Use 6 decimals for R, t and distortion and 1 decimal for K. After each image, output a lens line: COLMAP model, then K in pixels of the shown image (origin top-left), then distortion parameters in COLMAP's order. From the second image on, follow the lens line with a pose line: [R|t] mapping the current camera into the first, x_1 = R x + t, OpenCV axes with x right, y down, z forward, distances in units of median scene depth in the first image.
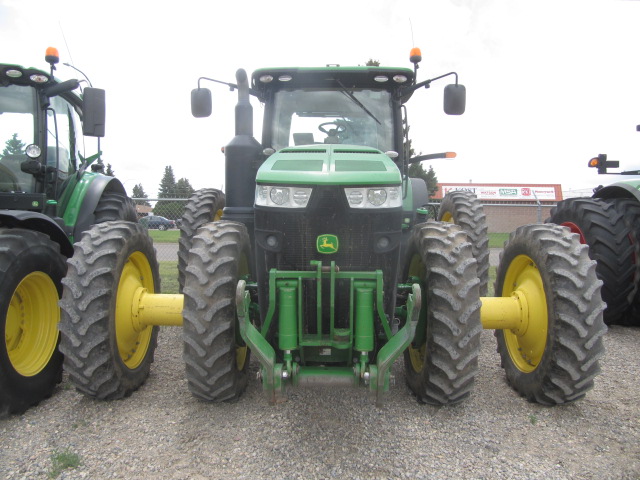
lens RADIAL K [[529.4, 0, 324.9], [0, 529.4, 237.5], [0, 0, 1]] dist [-0.052270, 0.020428]
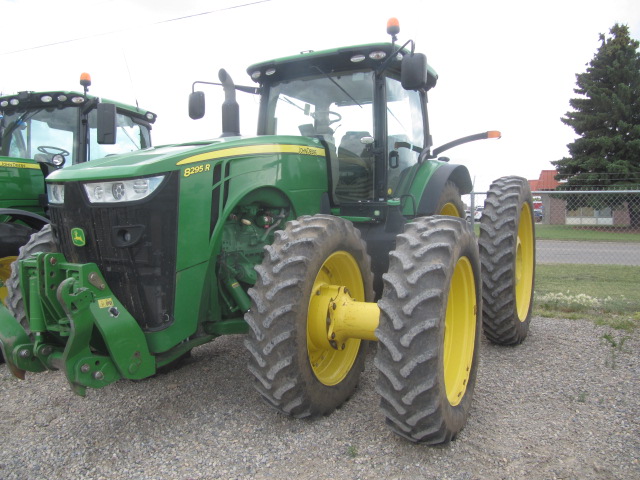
lens RADIAL K [[529.4, 0, 318.6], [0, 529.4, 240.8], [0, 0, 1]] dist [-0.052270, 0.020428]
pose [[0.881355, 0.017887, -0.472116, 0.536874], [-0.008659, 0.999727, 0.021713, -0.004343], [0.472375, -0.015049, 0.881269, 0.175252]]
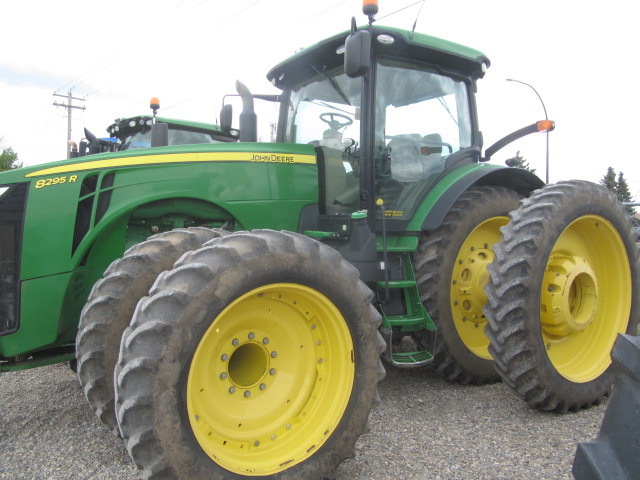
lens RADIAL K [[529.4, 0, 315.0], [0, 529.4, 245.0], [0, 0, 1]] dist [-0.052270, 0.020428]
pose [[0.563457, 0.027870, -0.825675, 0.825814], [-0.035101, 0.999336, 0.009778, -0.014741], [0.825400, 0.023473, 0.564061, 0.585318]]
